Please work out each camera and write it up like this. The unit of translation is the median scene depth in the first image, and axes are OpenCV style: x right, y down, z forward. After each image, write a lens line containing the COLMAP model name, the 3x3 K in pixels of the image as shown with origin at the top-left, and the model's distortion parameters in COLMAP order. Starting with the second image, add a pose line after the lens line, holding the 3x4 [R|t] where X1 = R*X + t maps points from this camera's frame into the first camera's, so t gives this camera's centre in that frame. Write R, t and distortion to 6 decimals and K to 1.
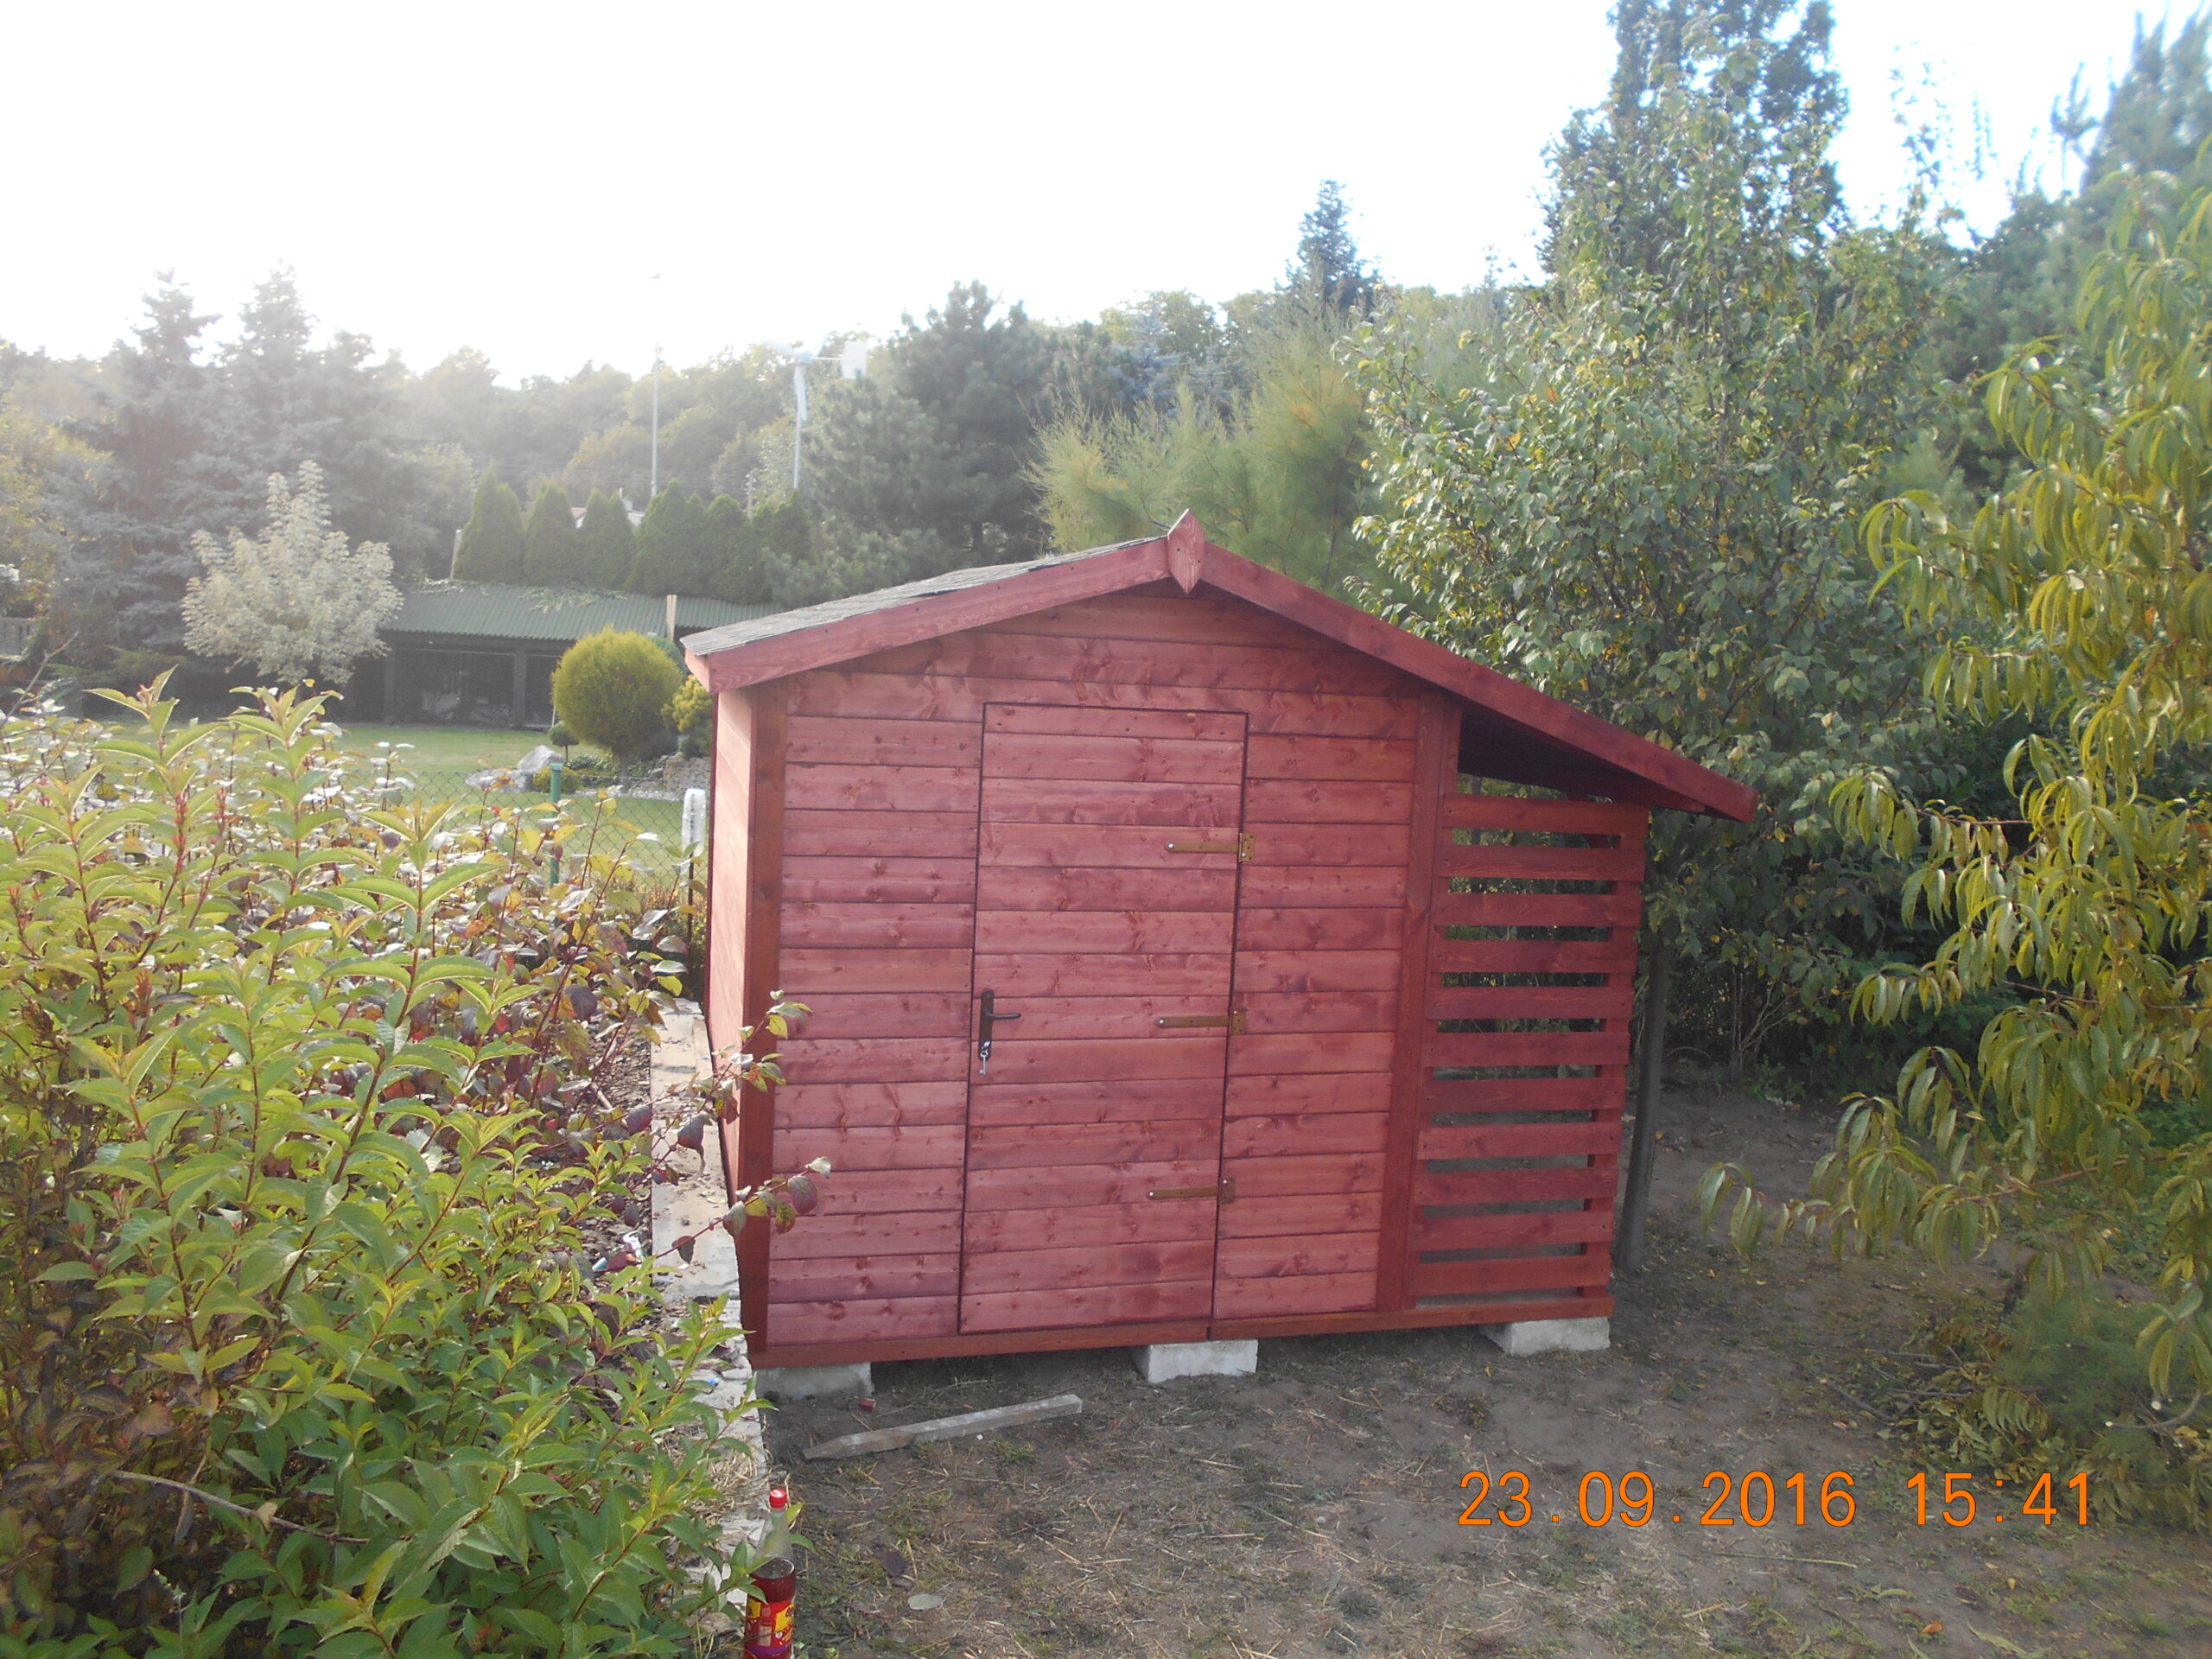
lens RADIAL K [[1721.1, 0, 1044.8], [0, 1721.1, 841.2], [0, 0, 1]] dist [-0.015437, 0.050432]
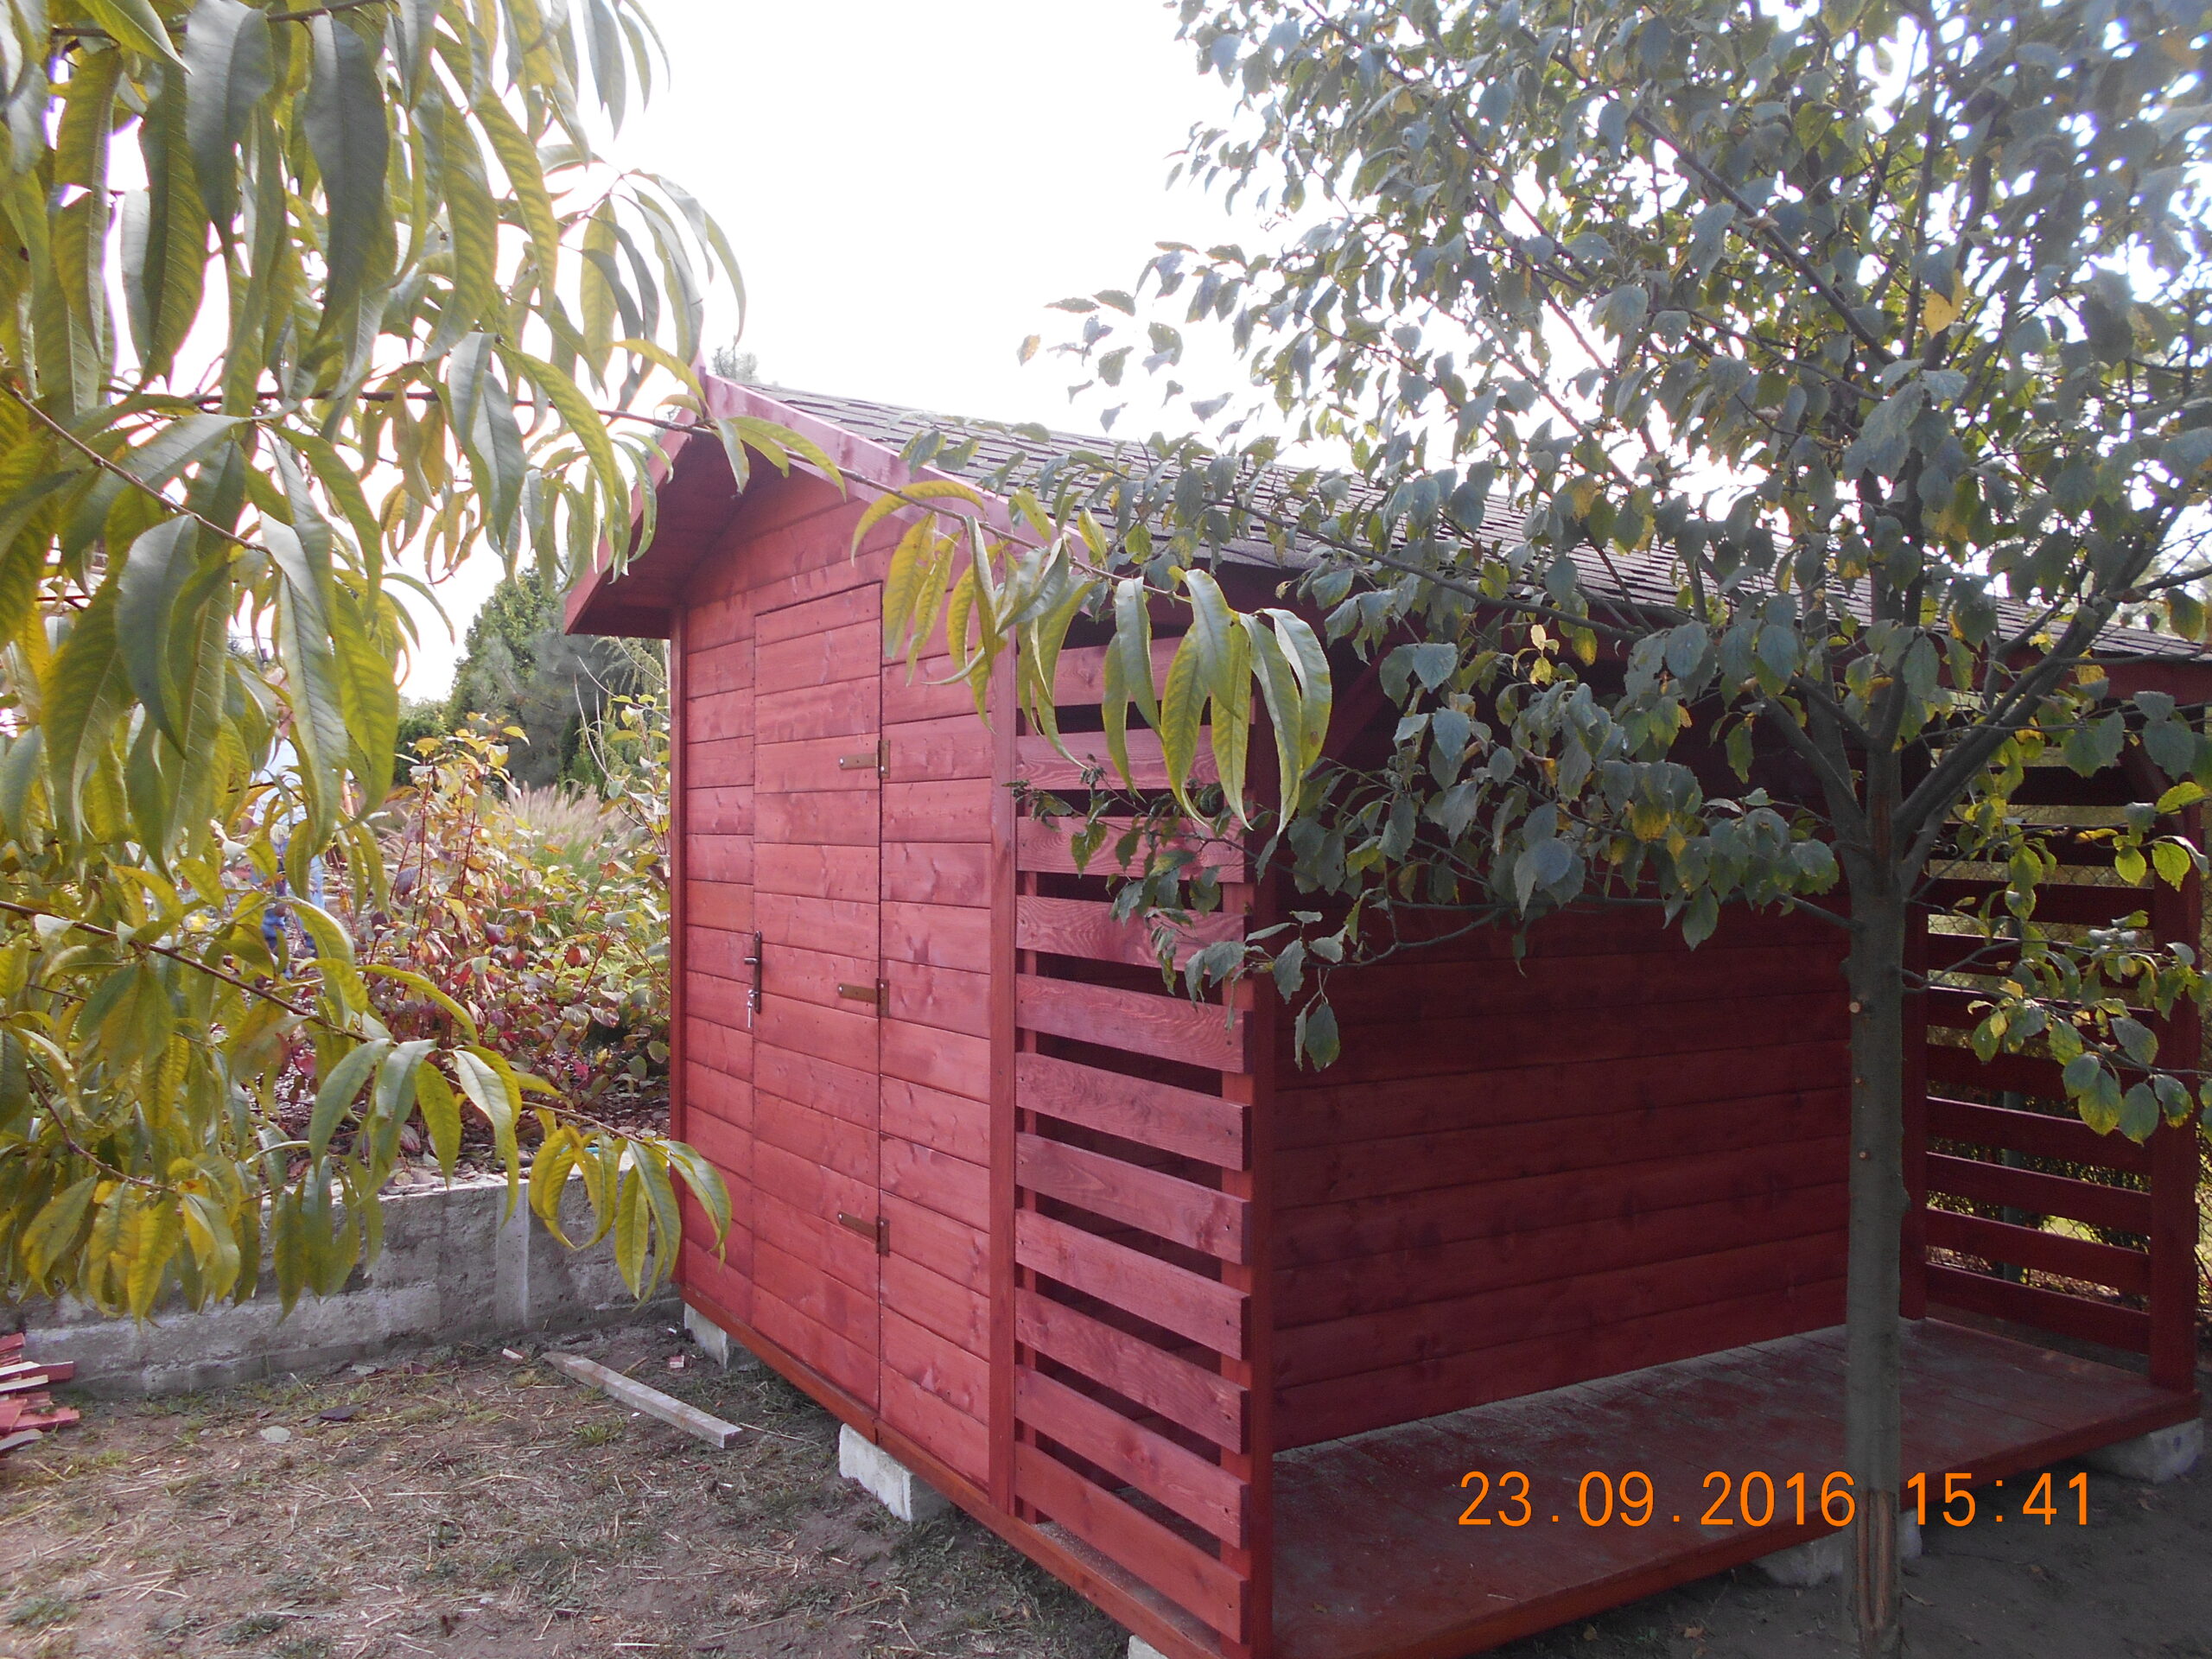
lens RADIAL K [[1730.7, 0, 1050.0], [0, 1730.7, 823.2], [0, 0, 1]] dist [-0.039377, 0.112176]
pose [[0.278390, -0.047488, -0.959293, 0.844519], [-0.102854, 0.991560, -0.078934, 0.082378], [0.954945, 0.120642, 0.271156, 0.864077]]
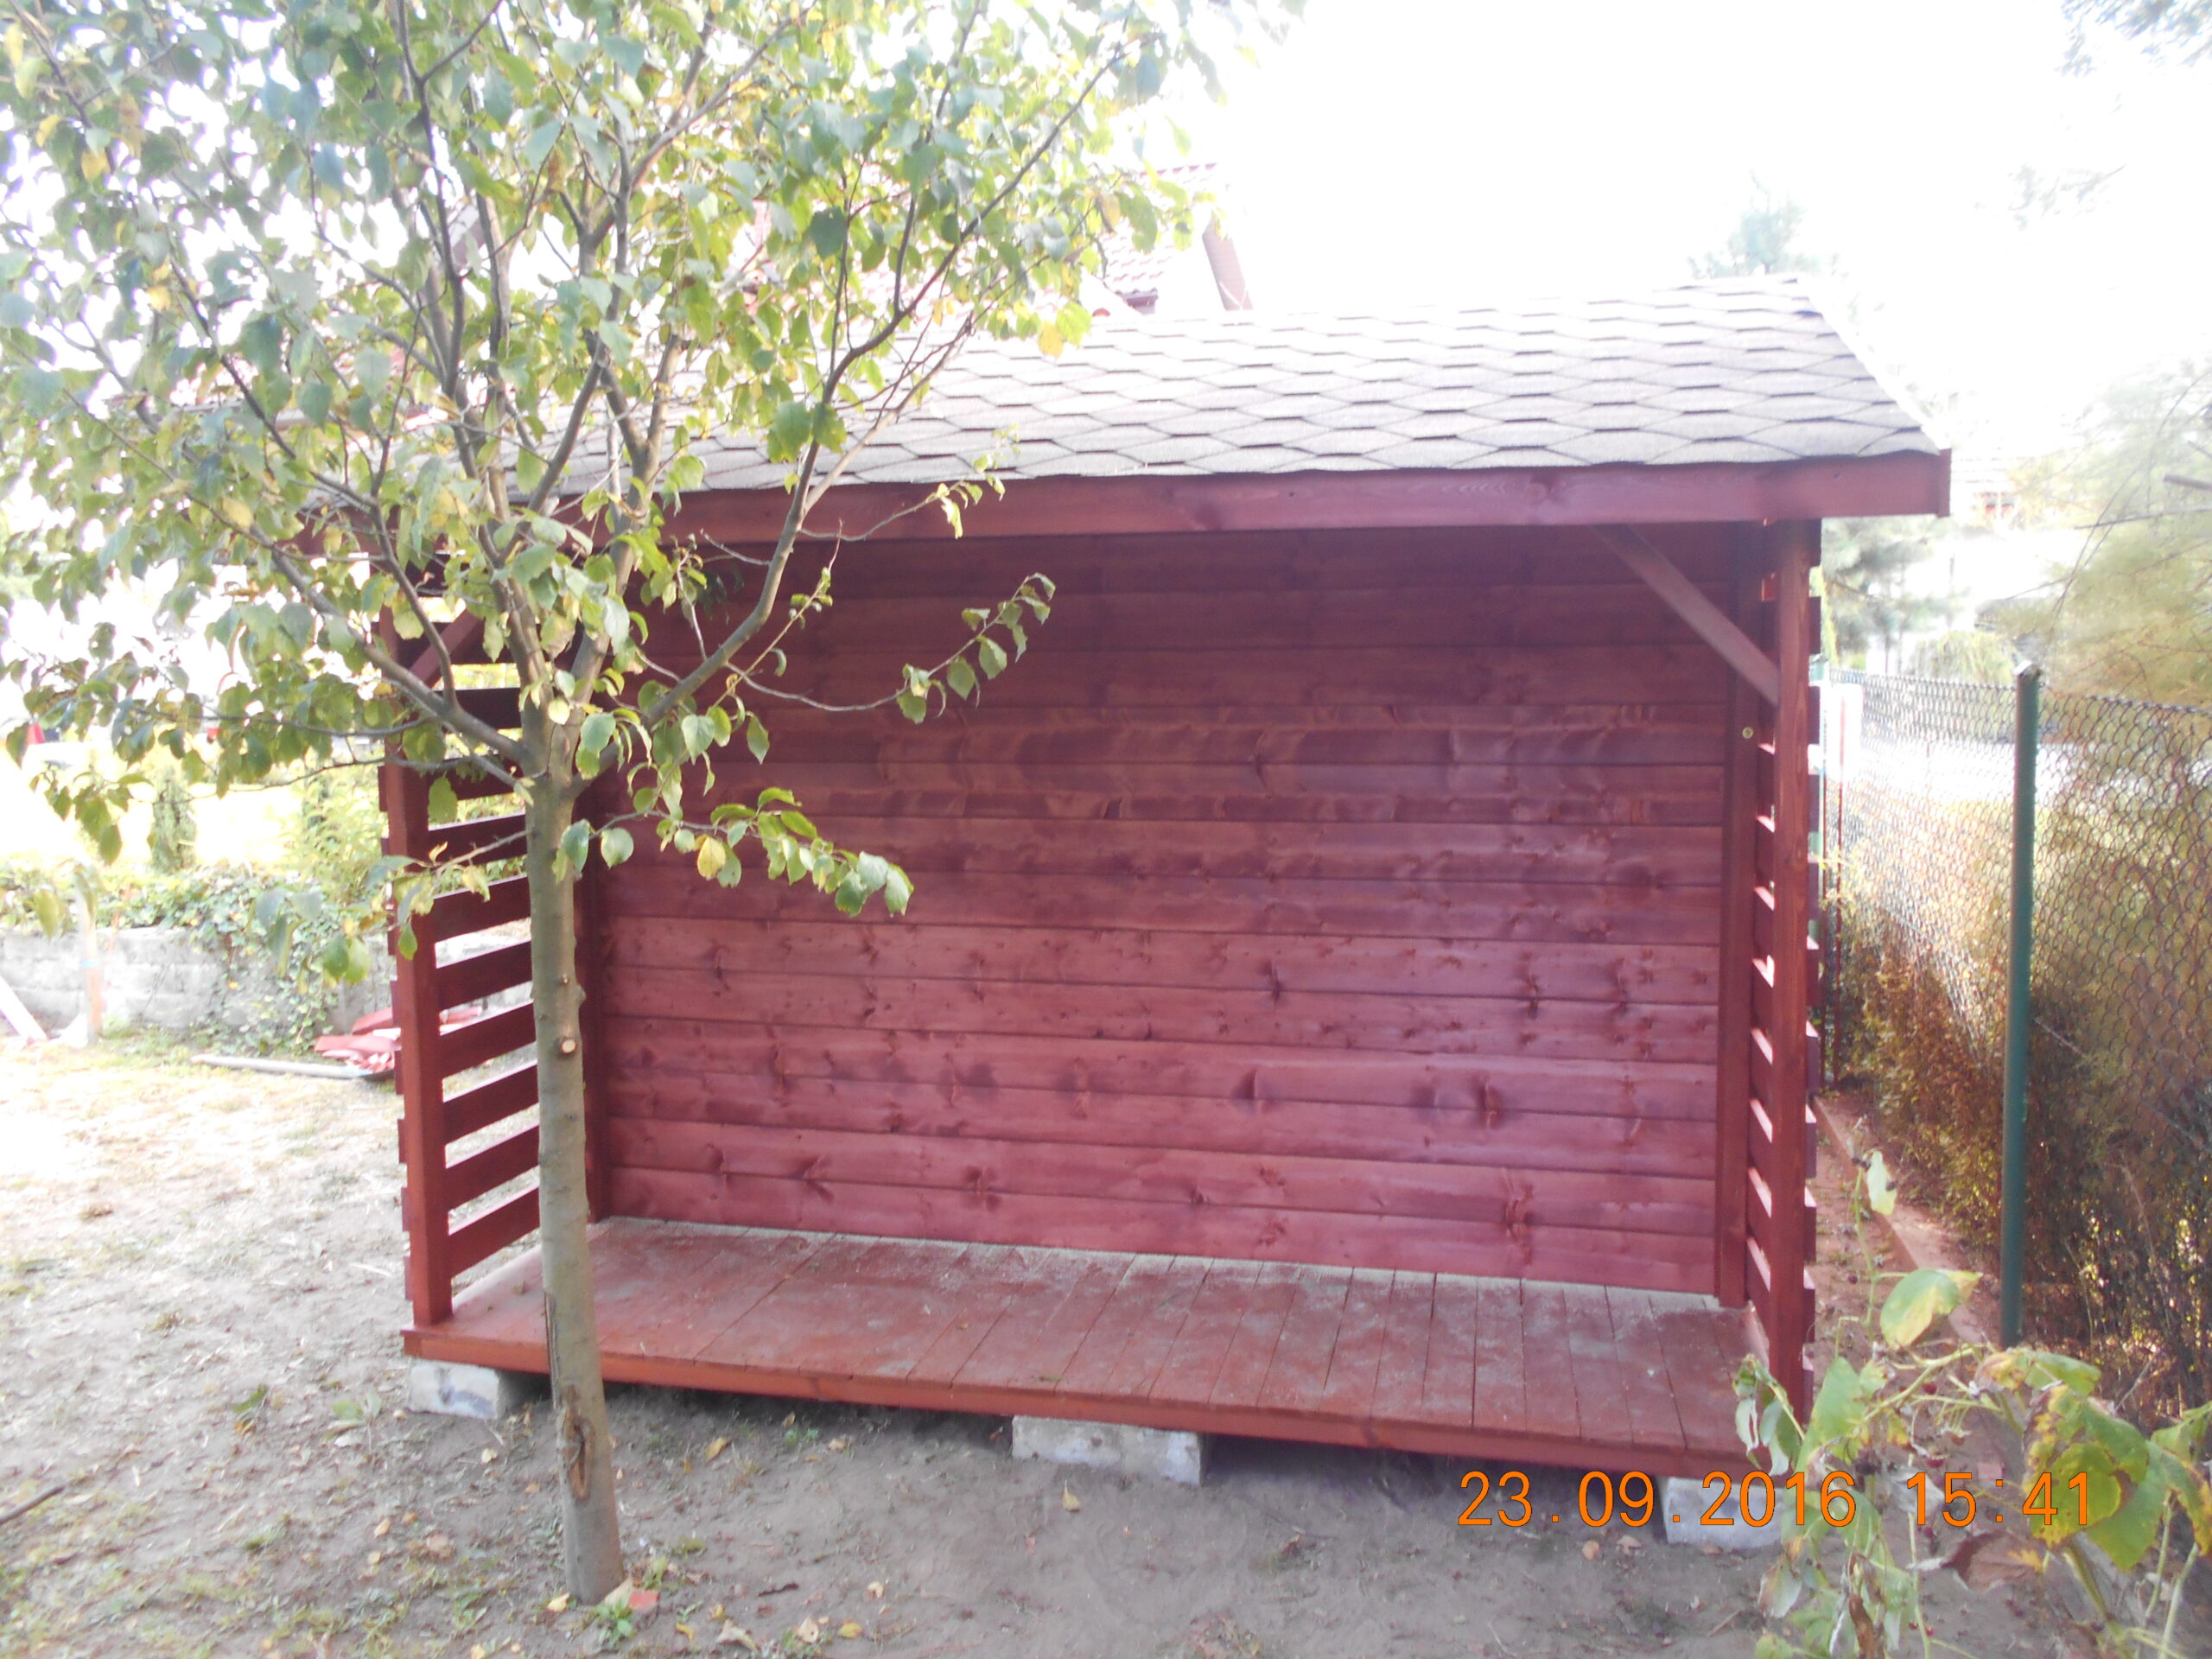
lens RADIAL K [[1670.7, 0, 1106.0], [0, 1670.7, 829.5], [0, 0, 1]] dist [-0.041435, -0.001286]
pose [[-0.457425, 0.043625, -0.888178, 0.809001], [-0.113658, 0.987736, 0.107050, -0.019635], [0.881955, 0.149916, -0.446857, 1.650468]]
